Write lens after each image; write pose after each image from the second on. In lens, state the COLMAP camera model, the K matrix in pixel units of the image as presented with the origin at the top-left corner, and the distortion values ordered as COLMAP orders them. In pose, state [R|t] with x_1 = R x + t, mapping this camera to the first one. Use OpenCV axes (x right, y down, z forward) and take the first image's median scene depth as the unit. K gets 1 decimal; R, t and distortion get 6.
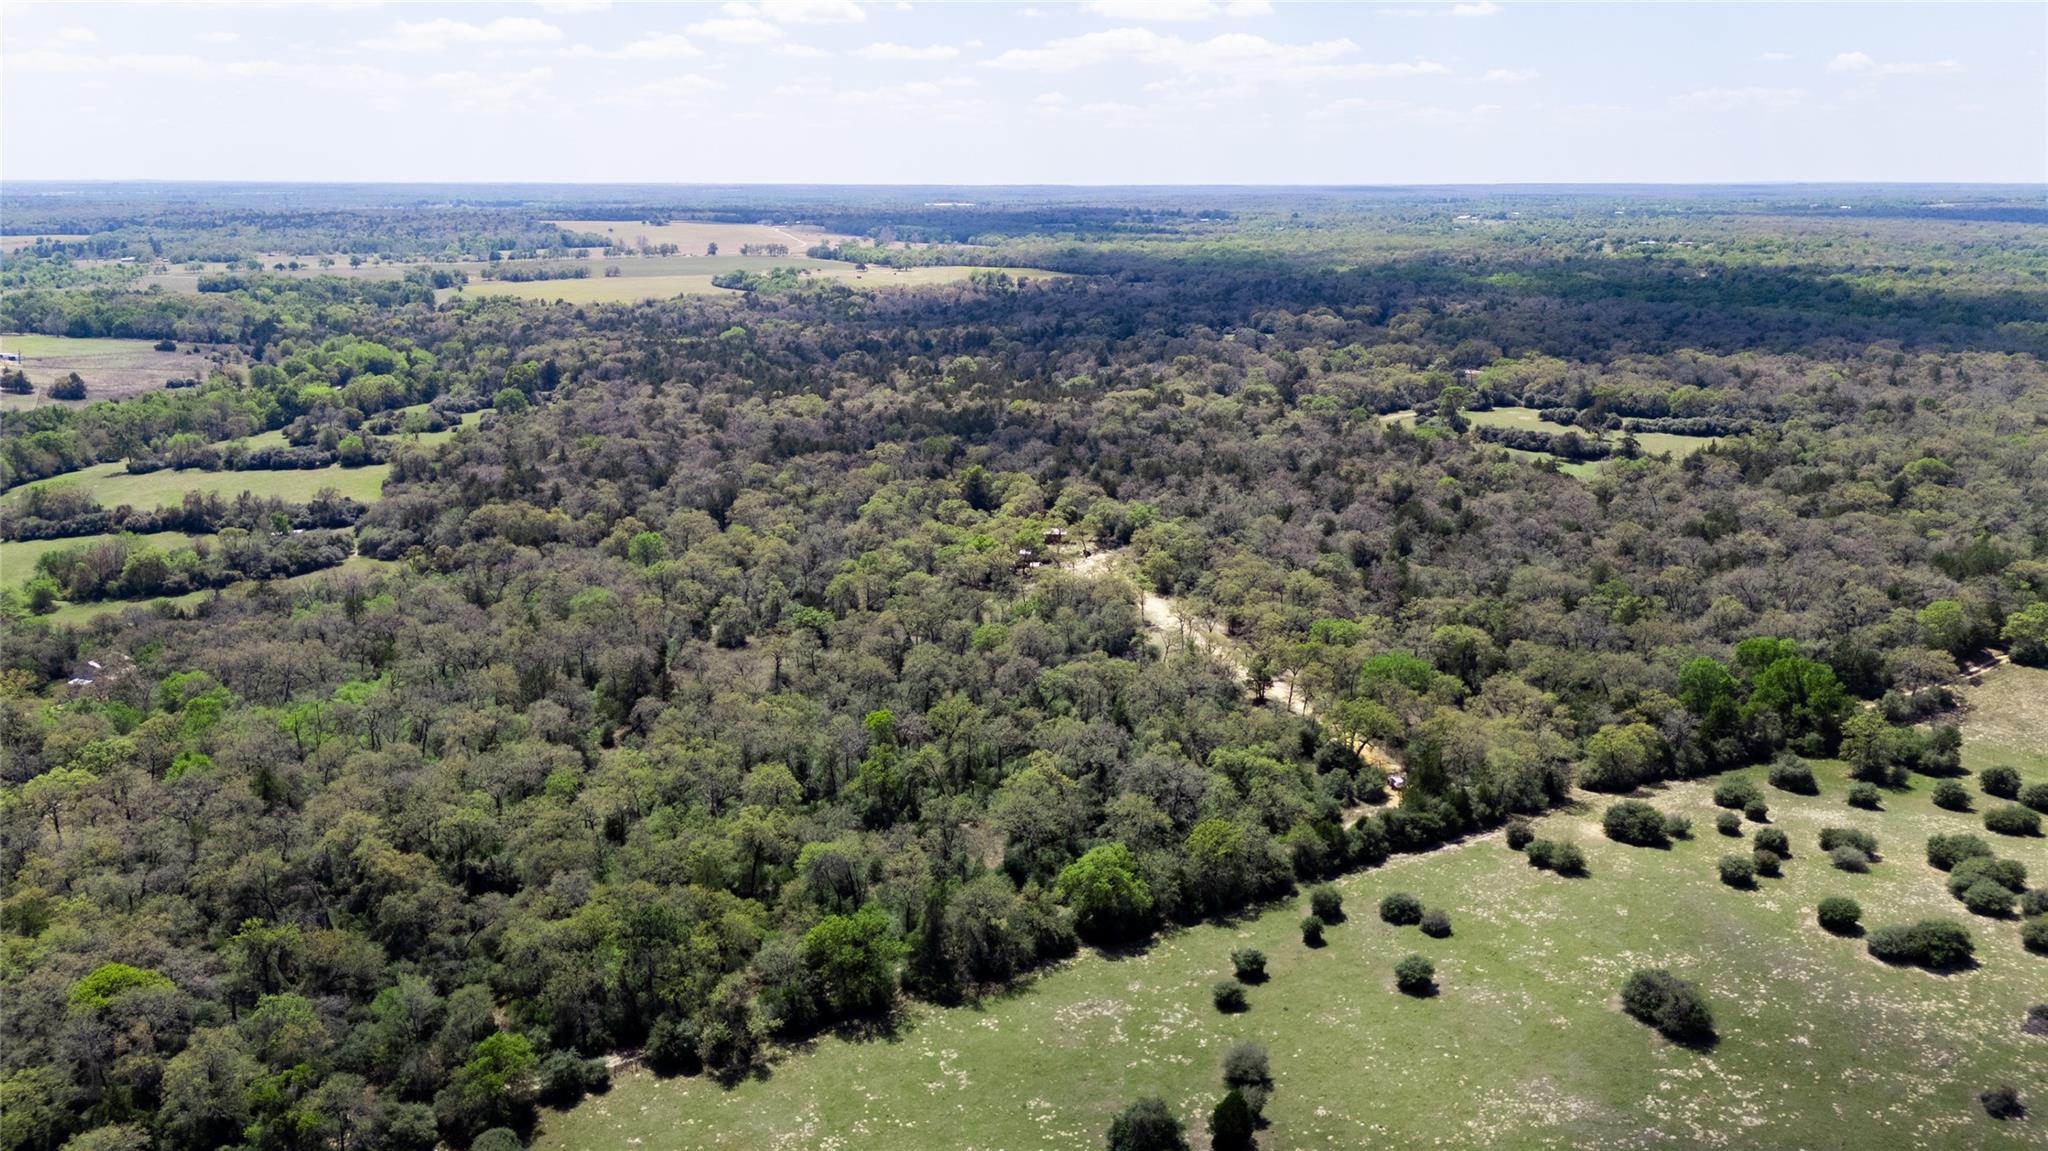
lens RADIAL K [[1485.7, 0, 1024.0], [0, 1485.7, 575.5], [0, 0, 1]] dist [0.088884, -0.091855]
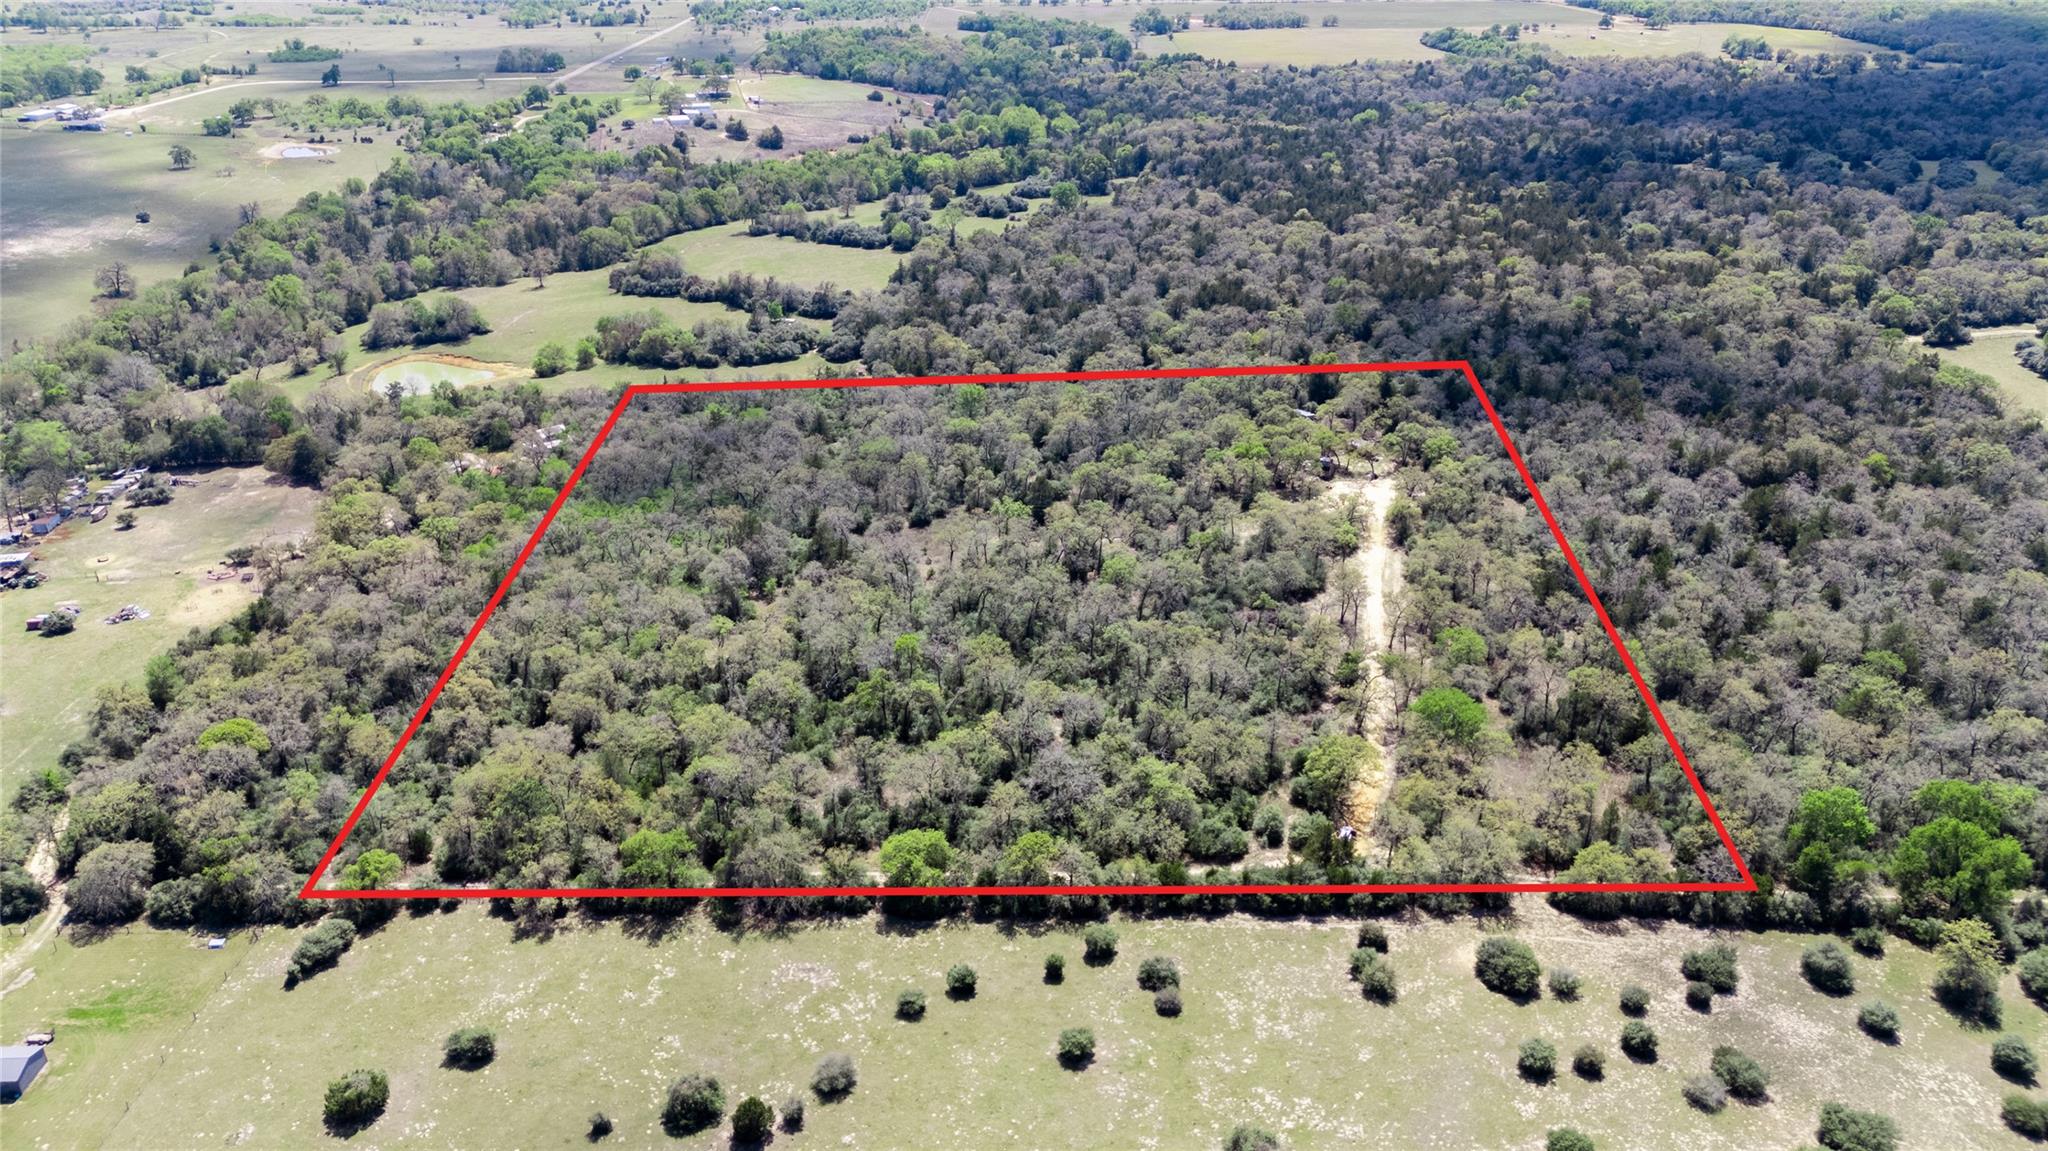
lens RADIAL K [[1485.7, 0, 1024.0], [0, 1485.7, 575.5], [0, 0, 1]] dist [0.088884, -0.091855]
pose [[0.864758, 0.217190, -0.452793, 0.152362], [-0.134342, 0.968828, 0.208143, -0.062714], [0.483885, -0.119164, 0.866980, 0.030471]]
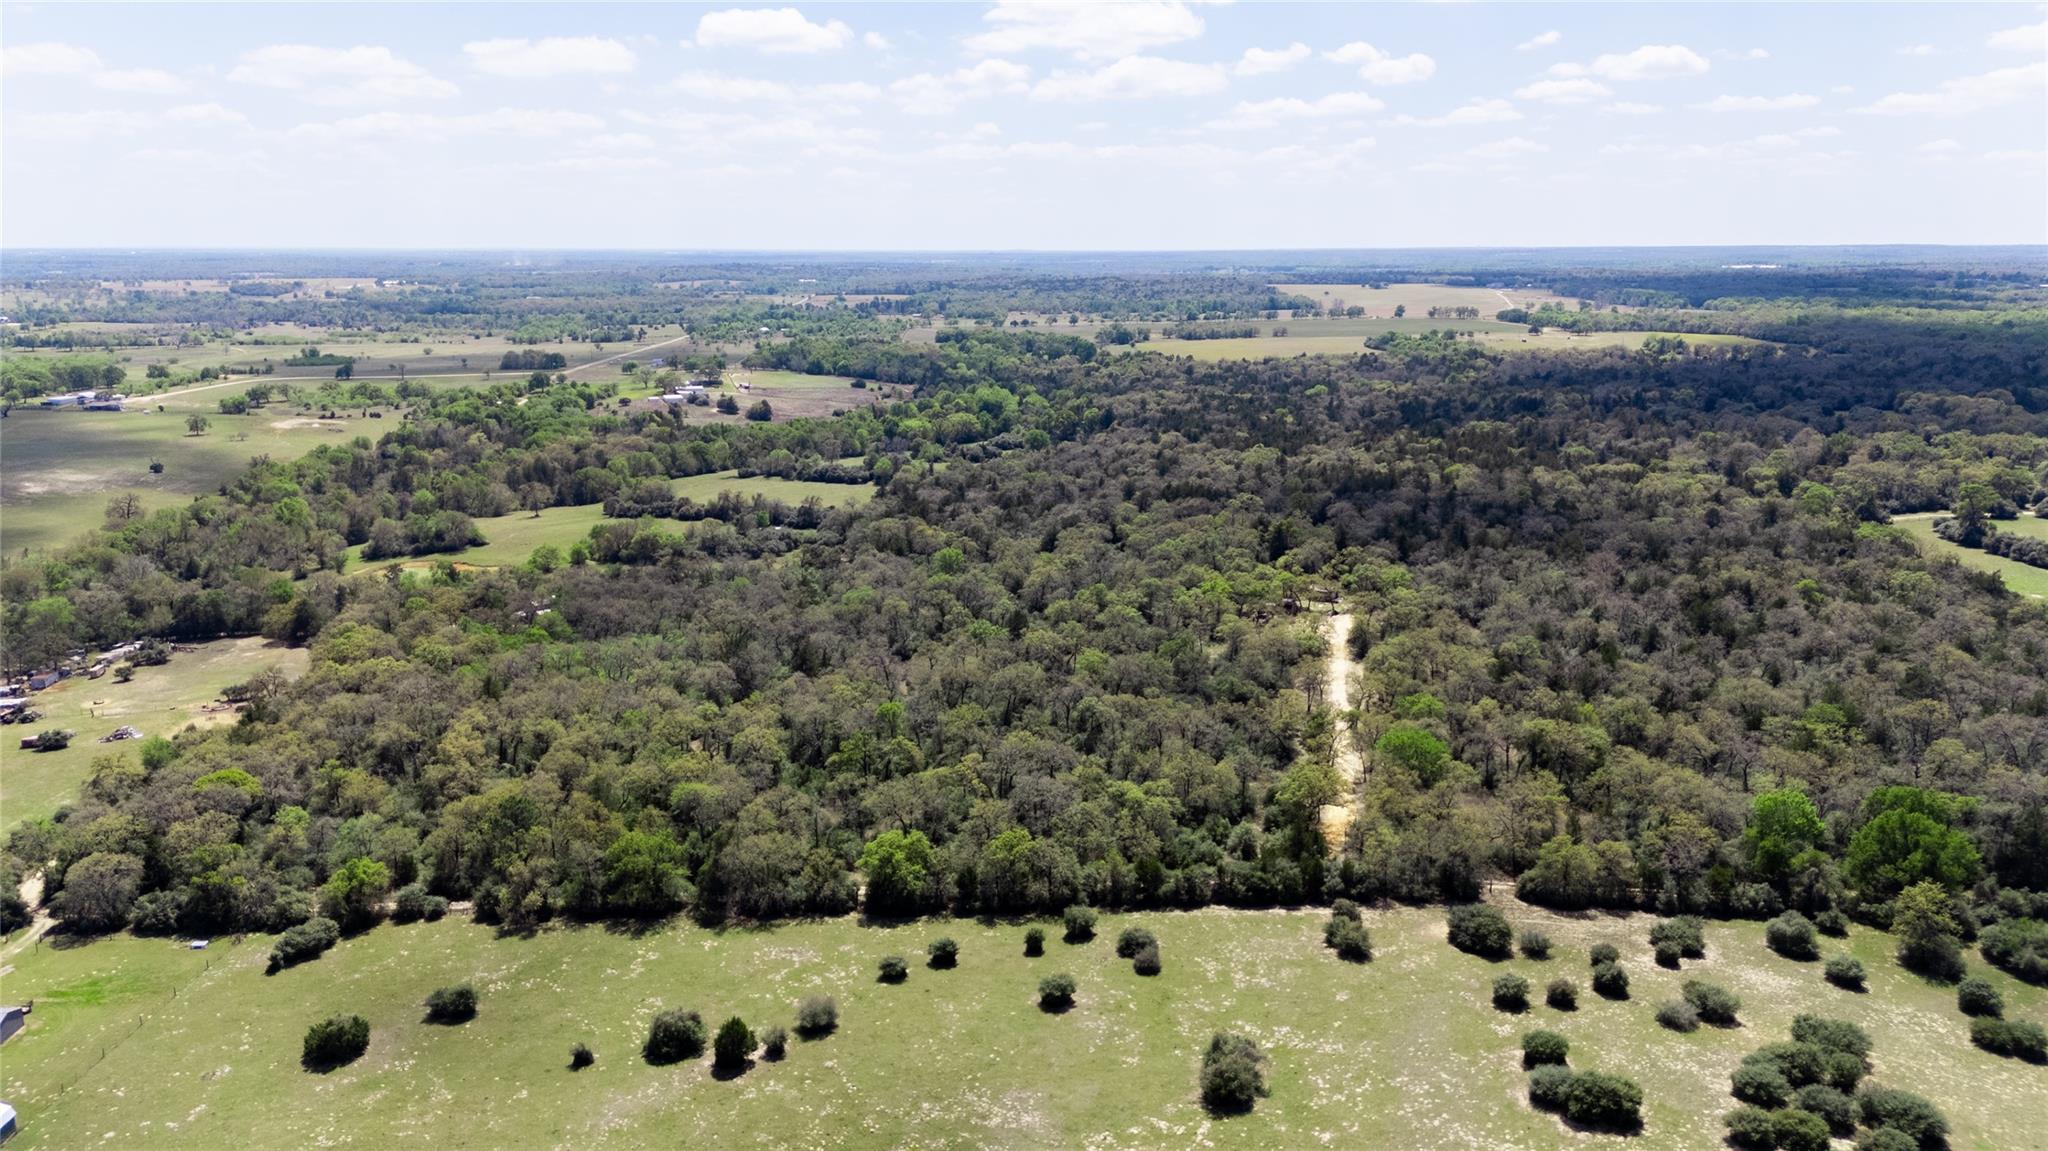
lens RADIAL K [[1485.7, 0, 1024.0], [0, 1485.7, 575.5], [0, 0, 1]] dist [0.088884, -0.091855]
pose [[0.874009, 0.102990, -0.474871, 0.171431], [-0.122196, 0.992459, -0.009660, -0.002192], [0.470295, 0.066470, 0.880003, 0.012954]]
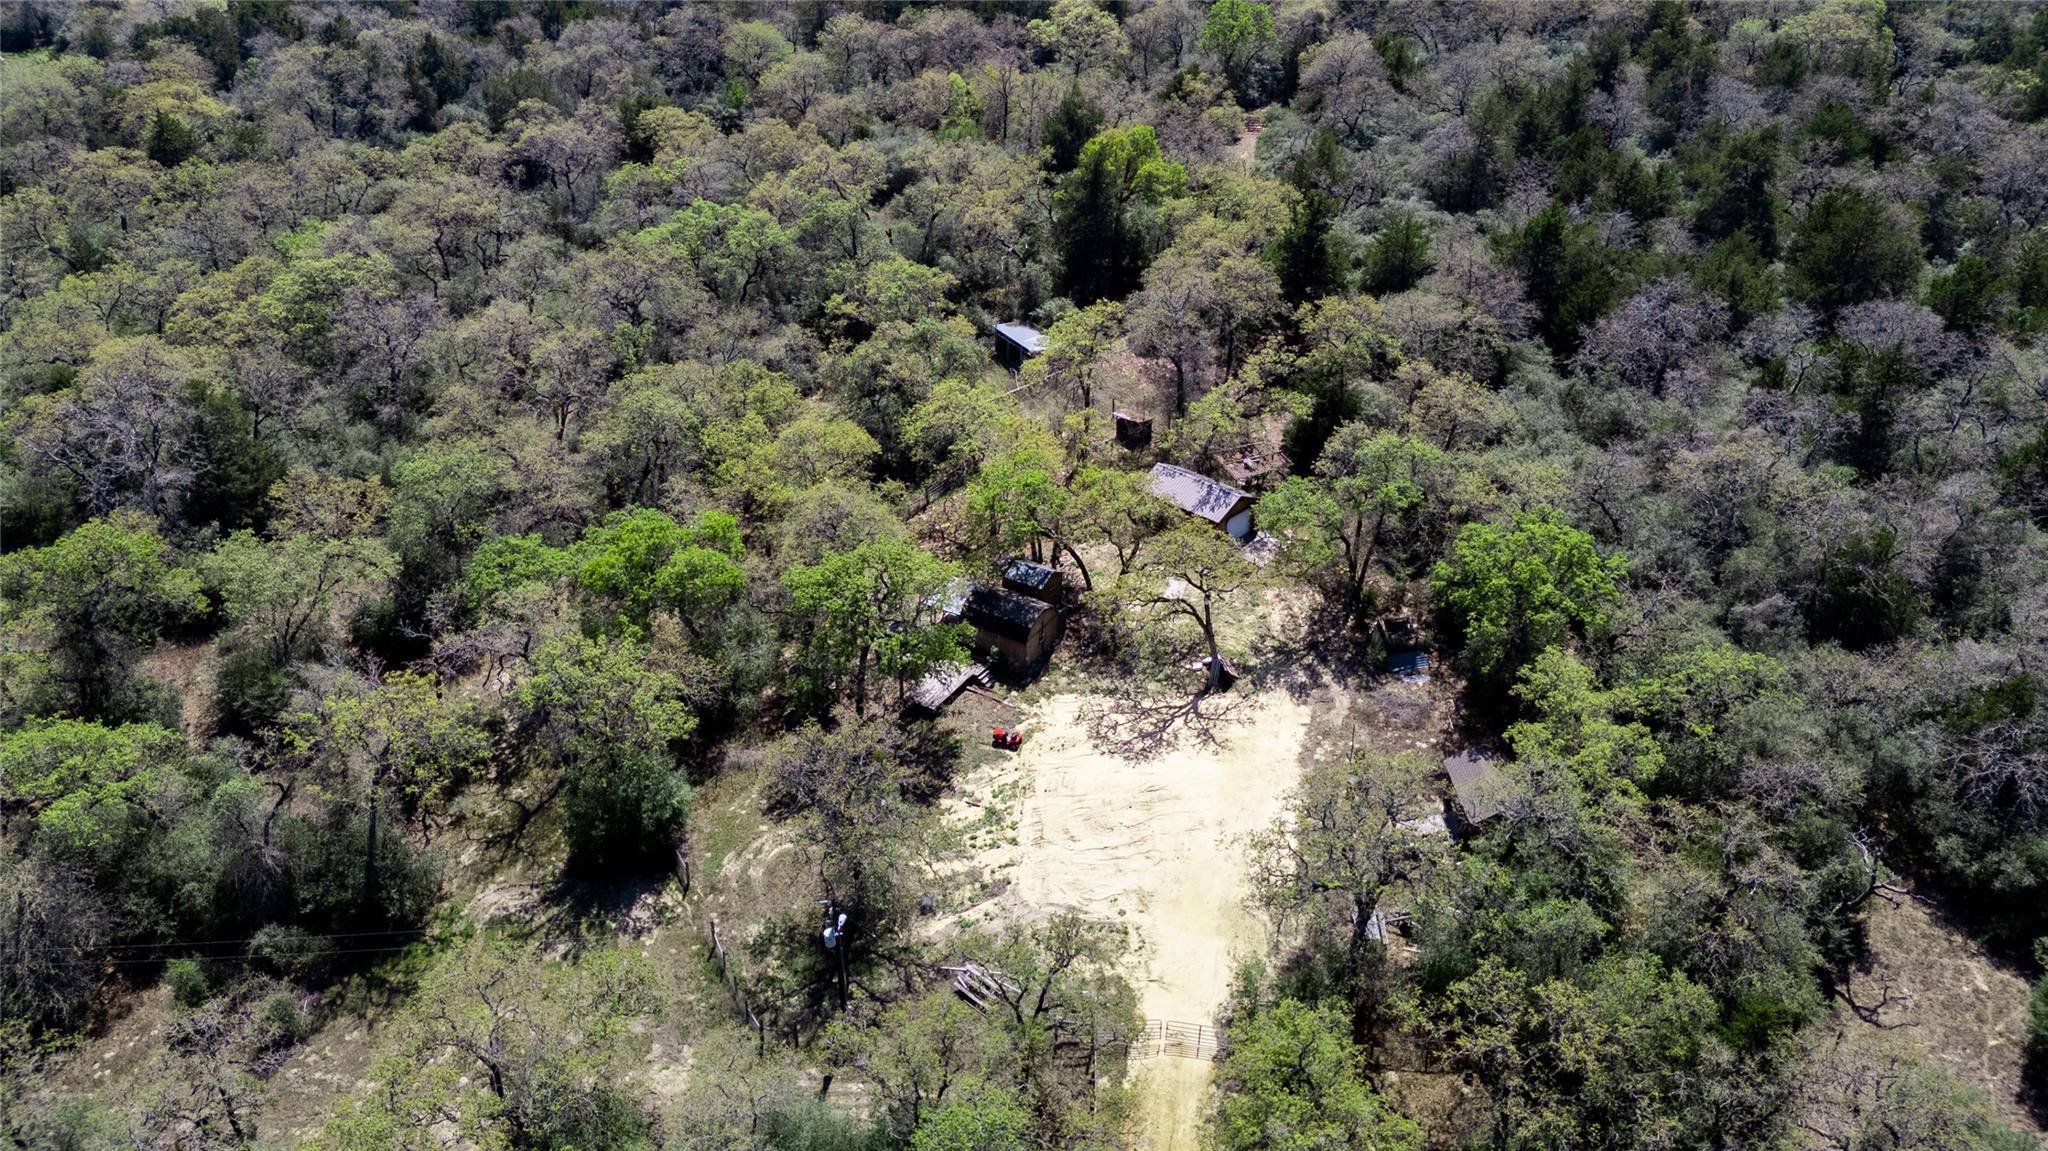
lens RADIAL K [[1485.7, 0, 1024.0], [0, 1485.7, 575.5], [0, 0, 1]] dist [0.088884, -0.091855]
pose [[0.868287, 0.281324, -0.408577, 0.053160], [-0.146446, 0.932300, 0.330711, -0.048964], [0.473953, -0.227318, 0.850702, 0.416657]]
